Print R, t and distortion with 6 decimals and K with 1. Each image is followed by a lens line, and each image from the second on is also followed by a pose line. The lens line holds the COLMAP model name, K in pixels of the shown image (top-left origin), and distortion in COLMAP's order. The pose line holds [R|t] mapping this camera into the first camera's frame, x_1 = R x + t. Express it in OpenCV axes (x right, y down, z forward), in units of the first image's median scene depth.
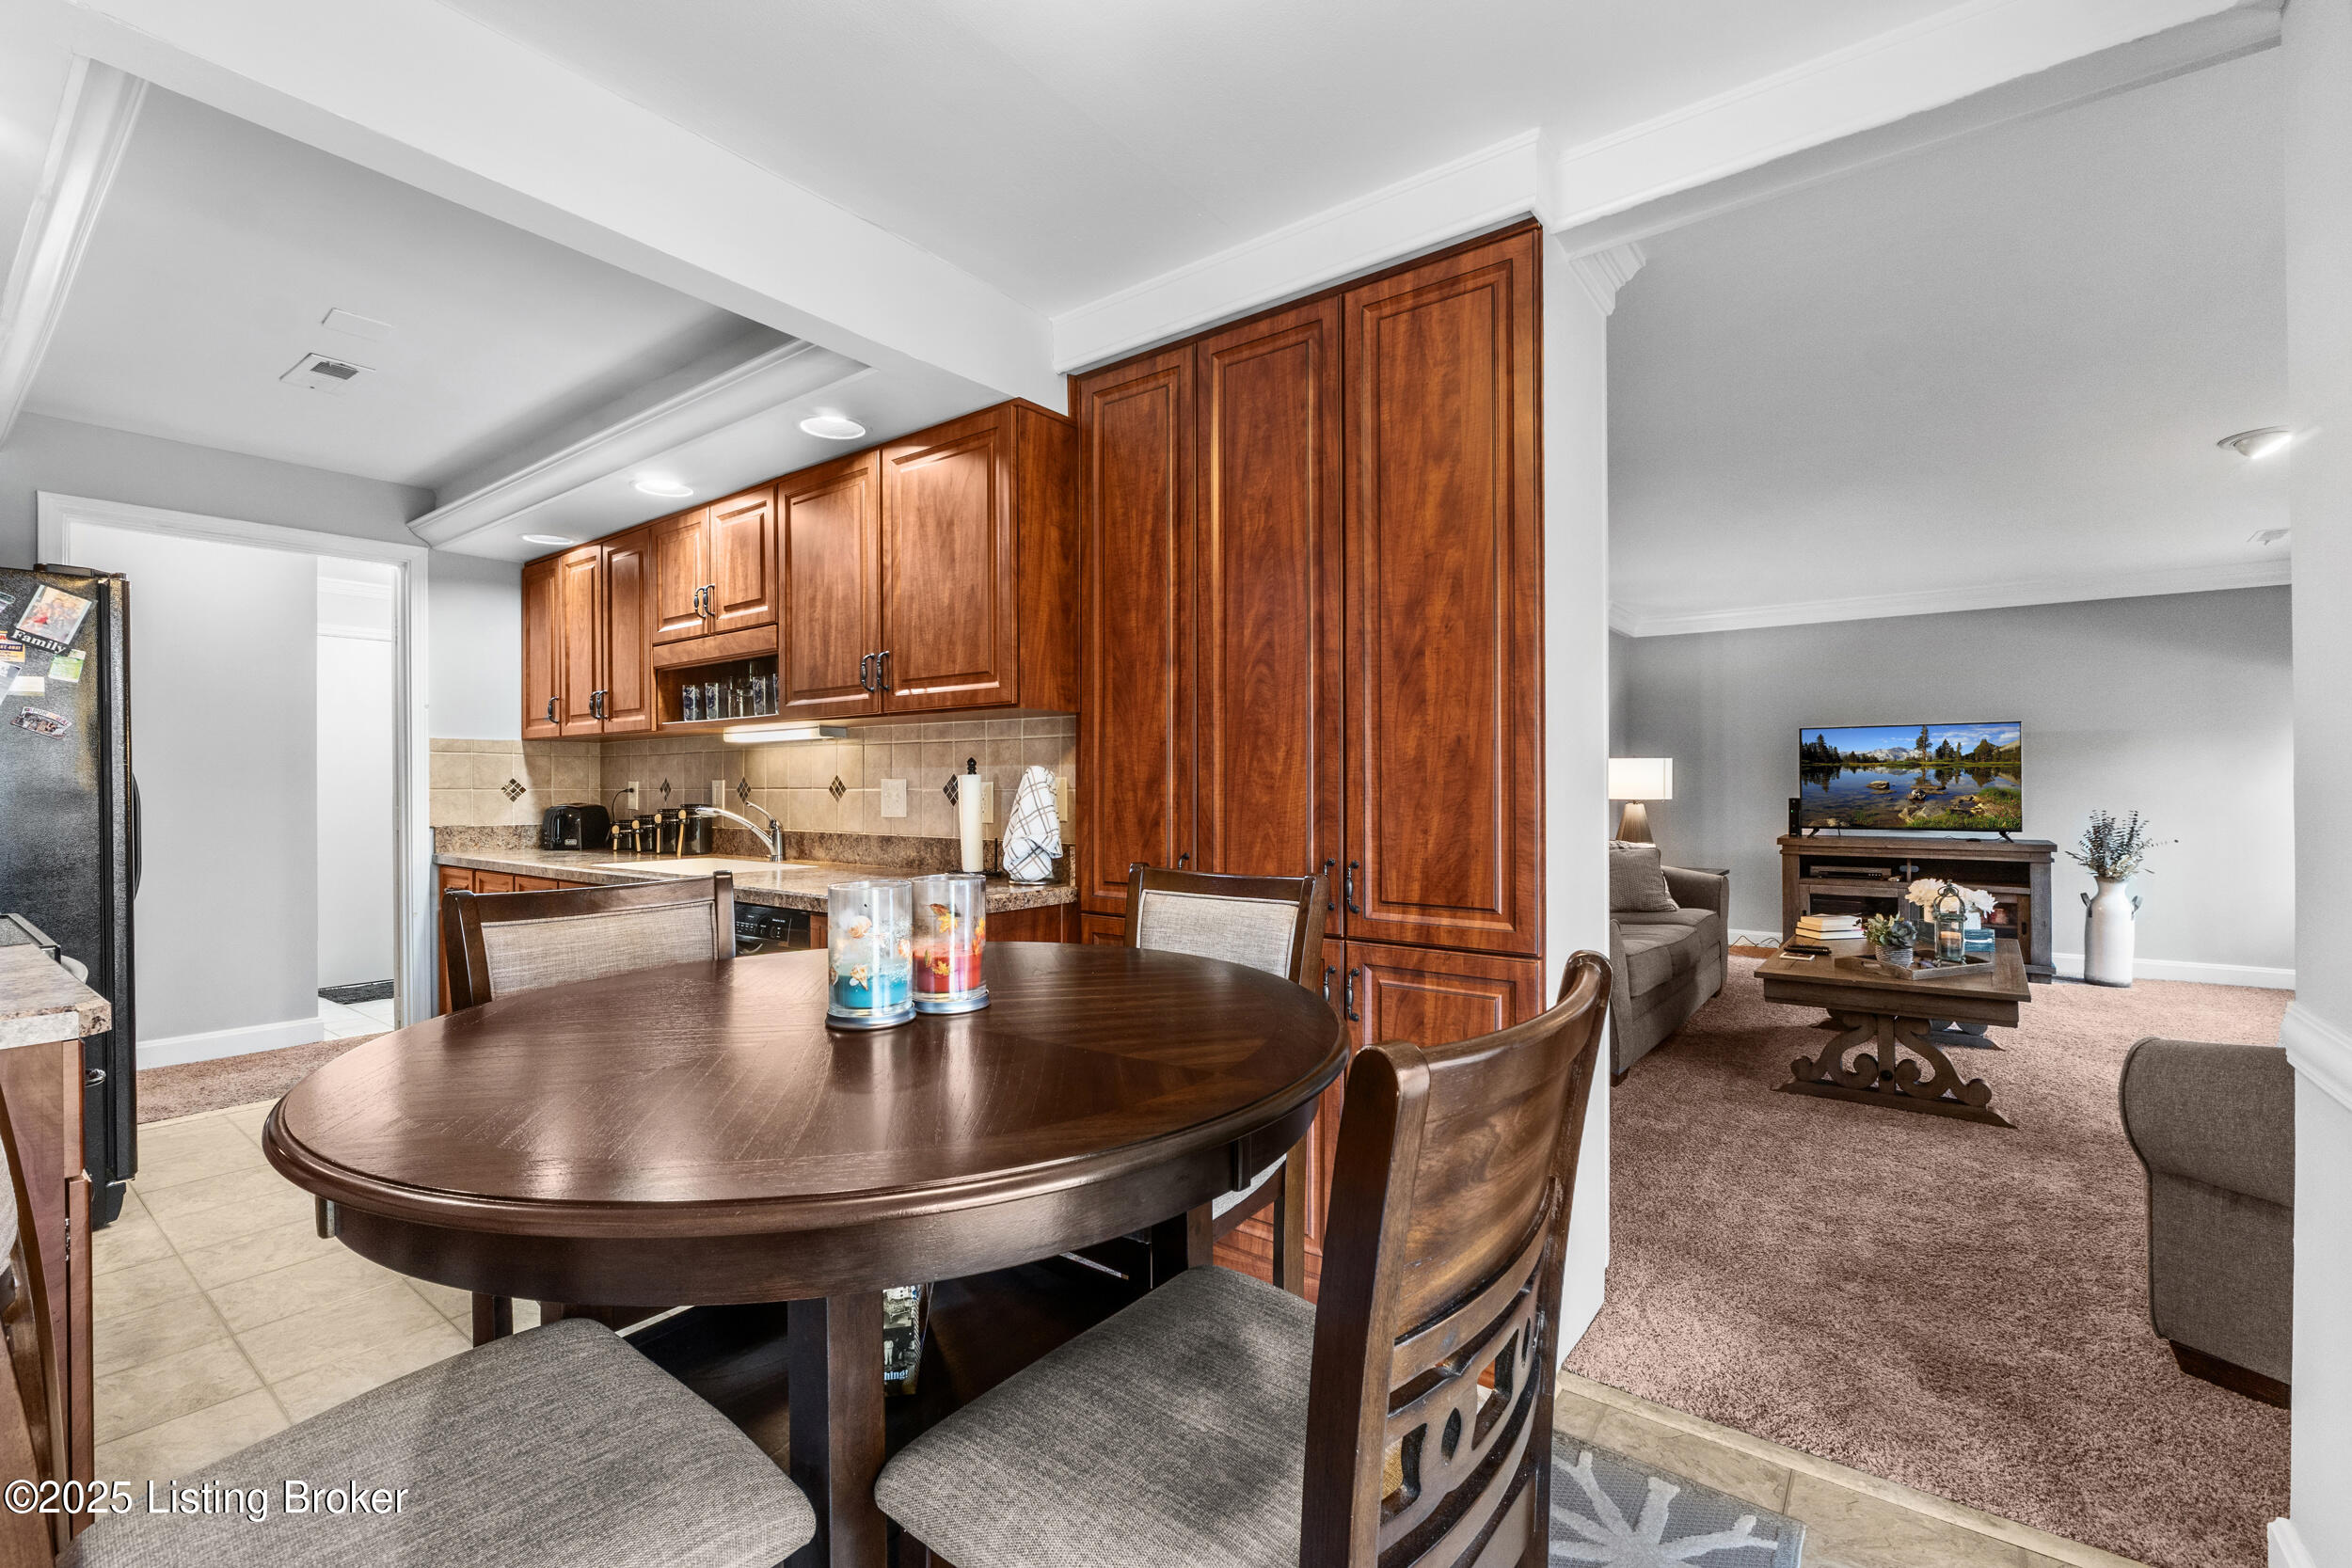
lens RADIAL K [[1003.6, 0, 1197.7], [0, 1003.6, 783.8], [0, 0, 1]] dist [-0.000631, -0.000721]
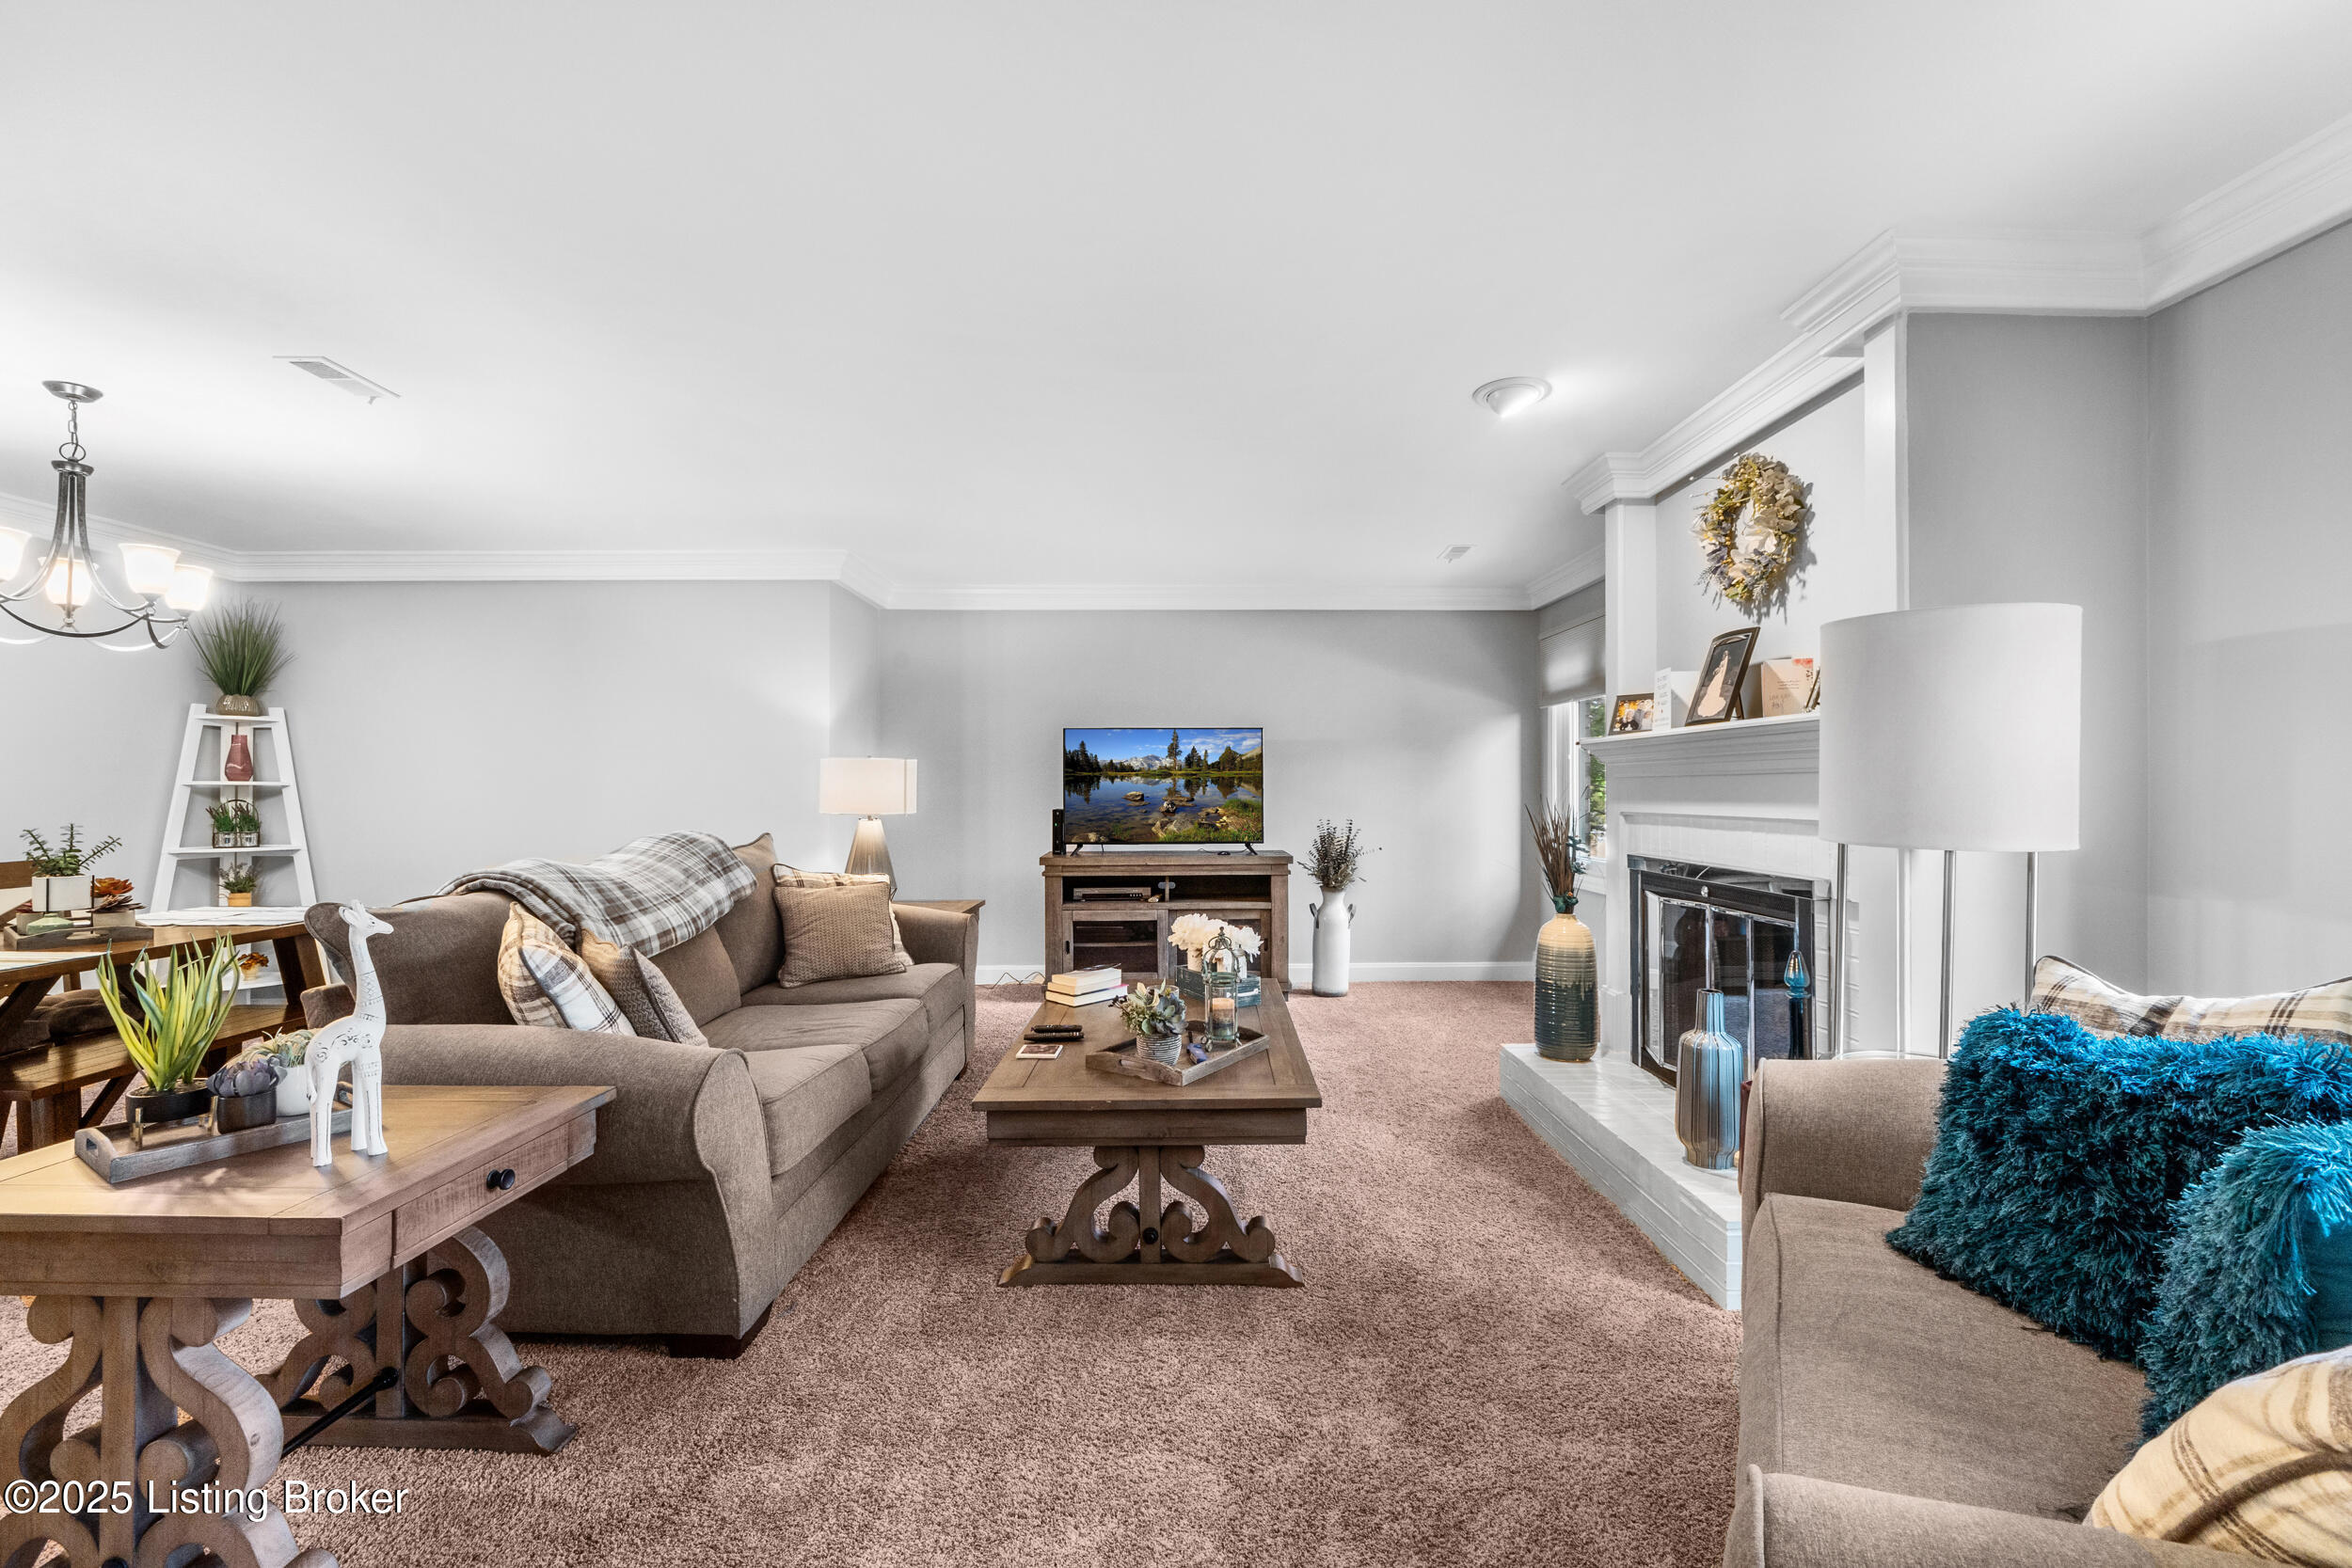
lens RADIAL K [[1003.6, 0, 1197.7], [0, 1003.6, 783.8], [0, 0, 1]] dist [-0.000631, -0.000721]
pose [[0.792984, 0.003934, 0.609229, 0.197111], [0.000162, 0.999978, -0.006669, -0.002419], [-0.609242, 0.005387, 0.792966, 0.291910]]
